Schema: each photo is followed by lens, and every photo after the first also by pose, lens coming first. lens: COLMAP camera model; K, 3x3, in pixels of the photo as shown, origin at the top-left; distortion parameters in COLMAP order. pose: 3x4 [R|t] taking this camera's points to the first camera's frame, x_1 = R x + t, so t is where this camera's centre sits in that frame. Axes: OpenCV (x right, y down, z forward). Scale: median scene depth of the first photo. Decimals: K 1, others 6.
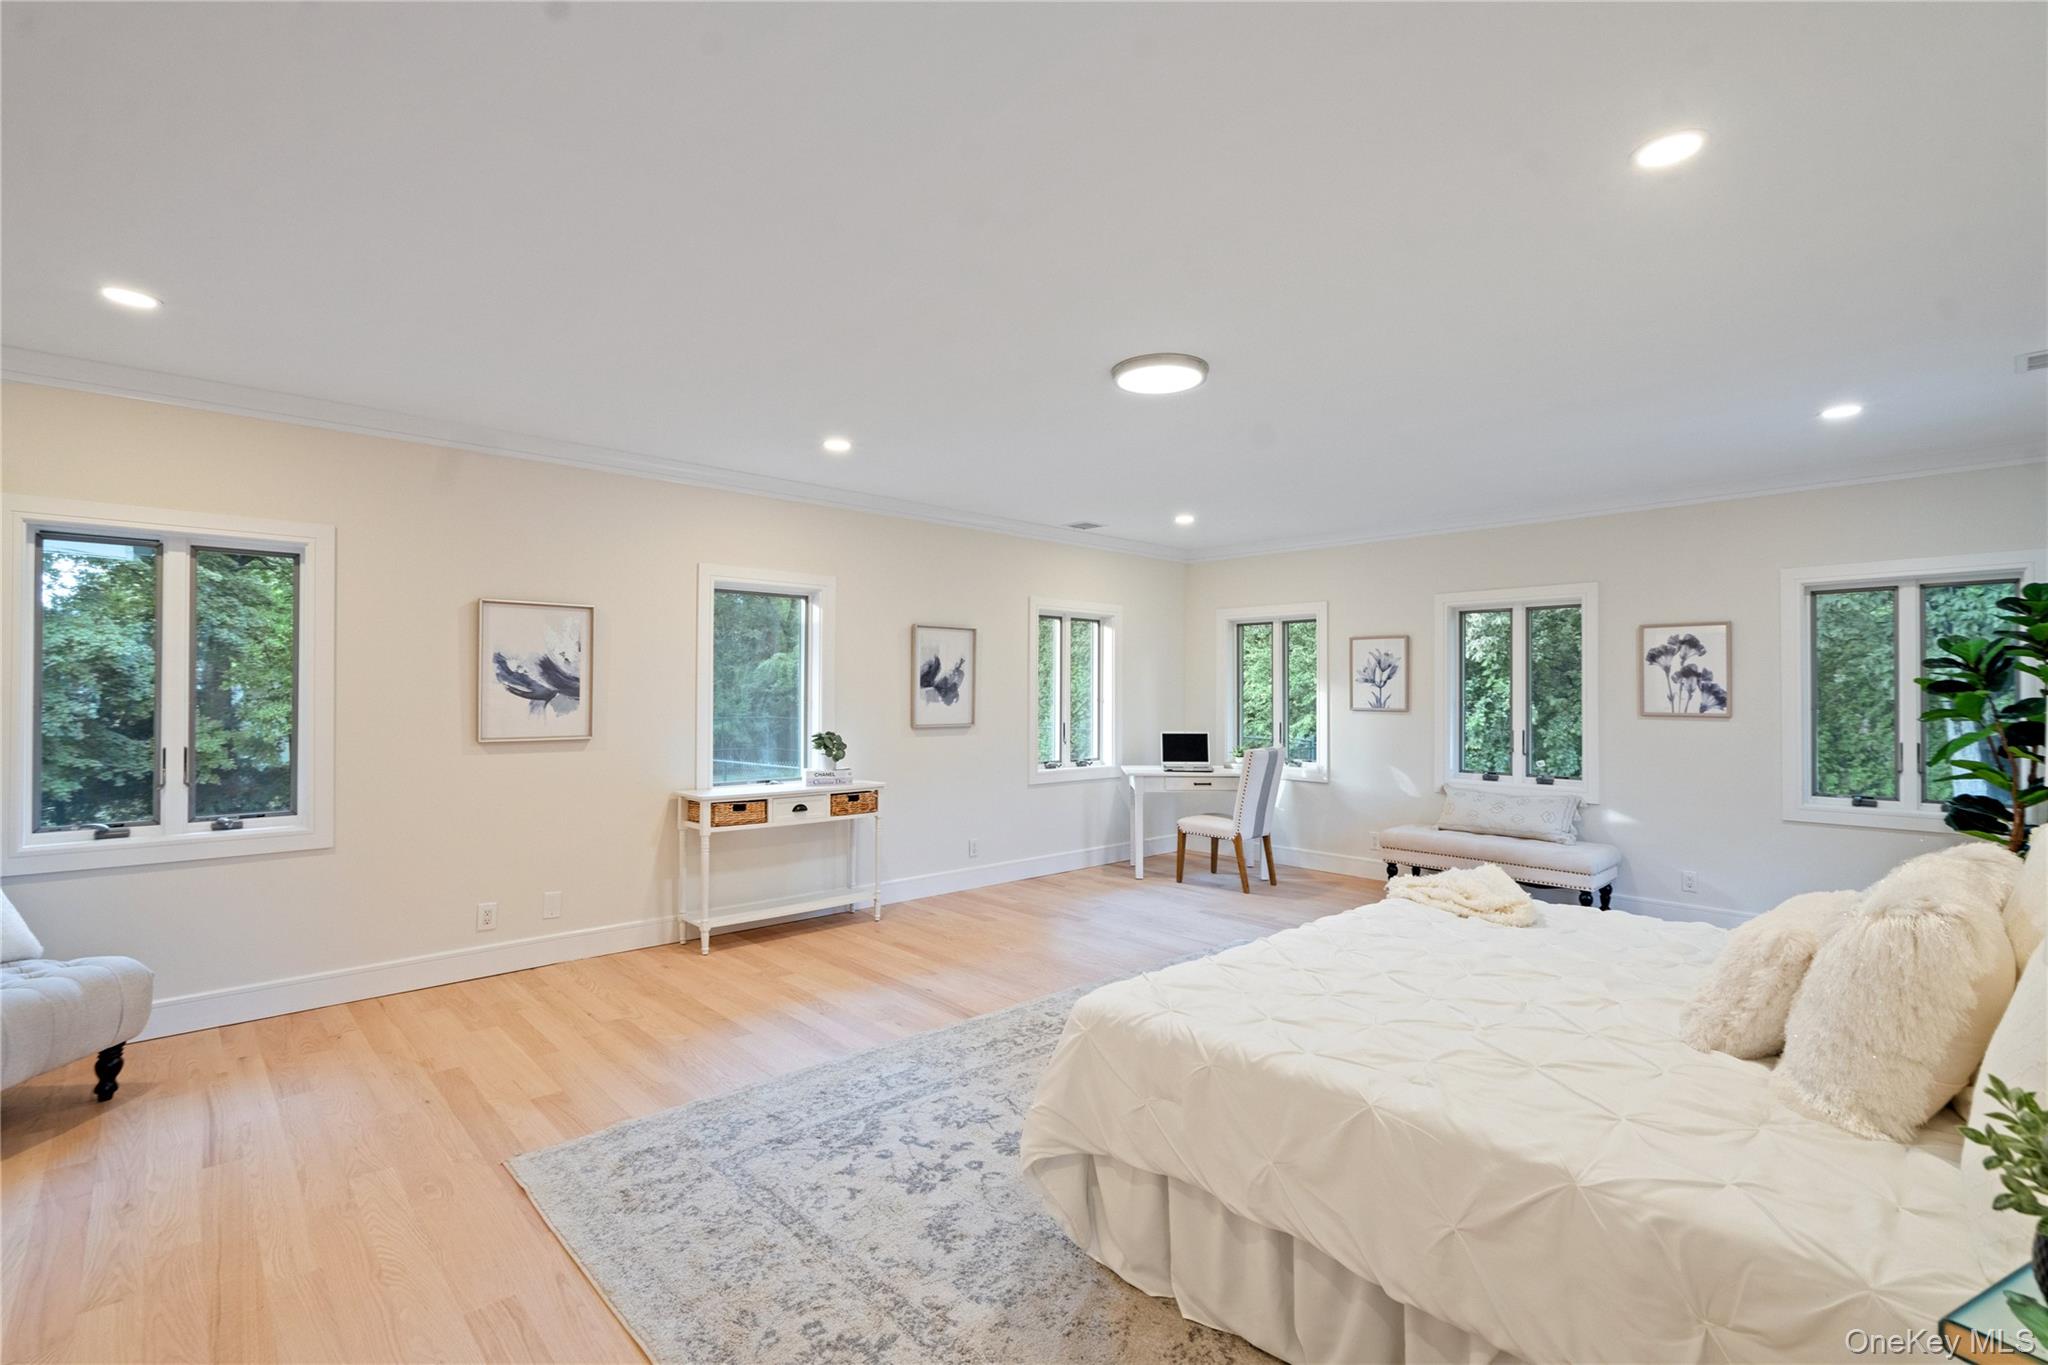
lens RADIAL K [[934.7, 0, 1022.7], [0, 934.7, 675.8], [0, 0, 1]] dist [-0.000074, 0.000737]
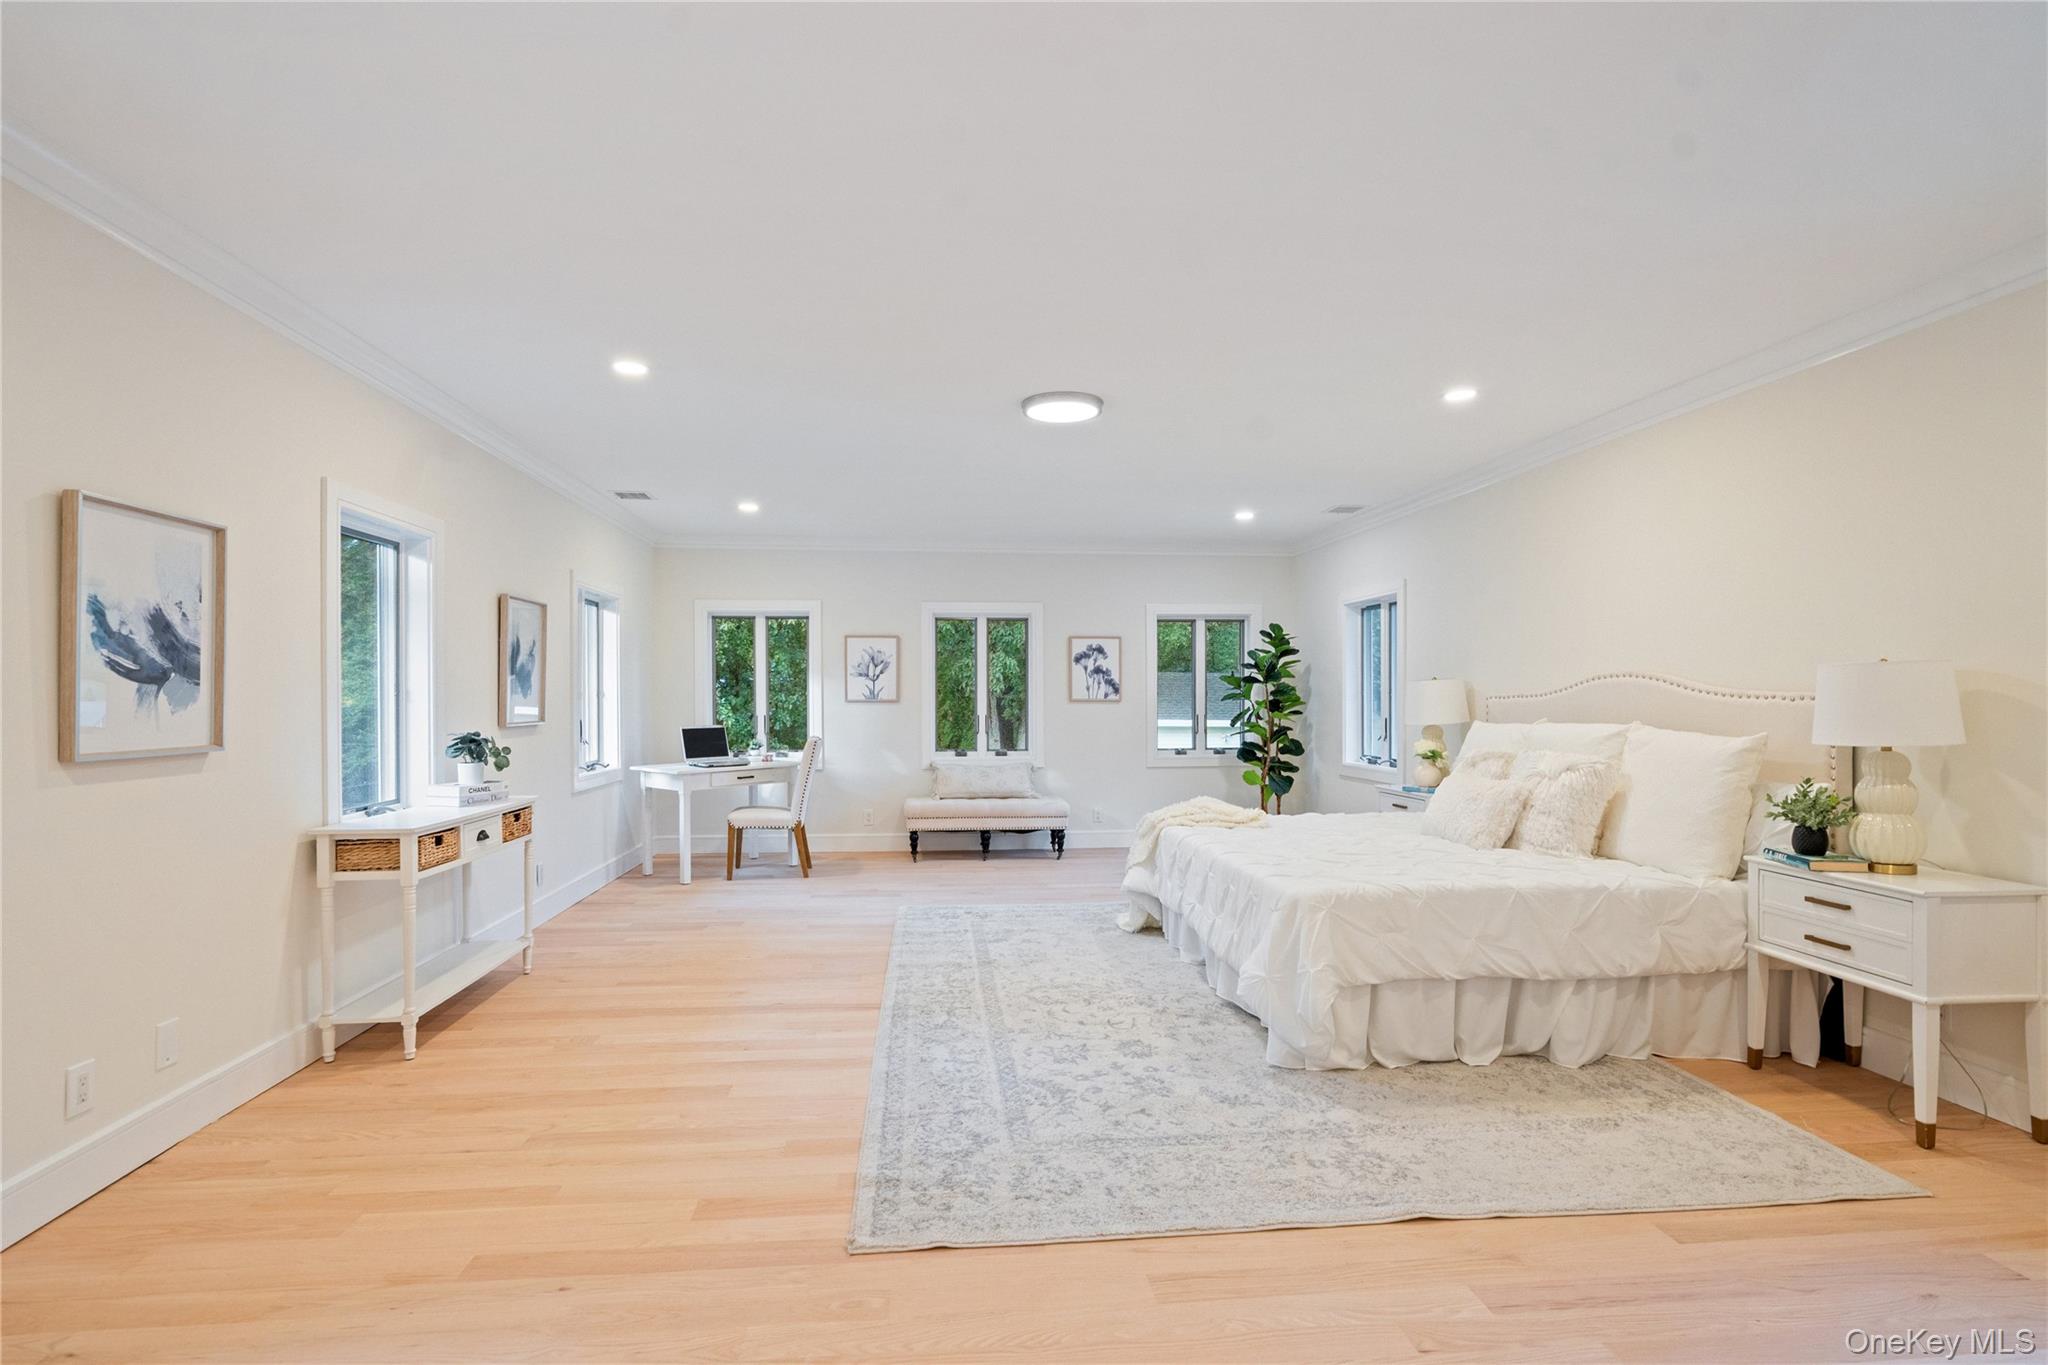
lens RADIAL K [[966.2, 0, 1018.2], [0, 966.2, 694.4], [0, 0, 1]] dist [-0.002681, 0.000202]
pose [[0.605493, -0.003656, 0.795842, -0.559940], [-0.009091, 0.999892, 0.011510, 0.017542], [-0.795799, -0.014204, 0.605395, 0.198255]]
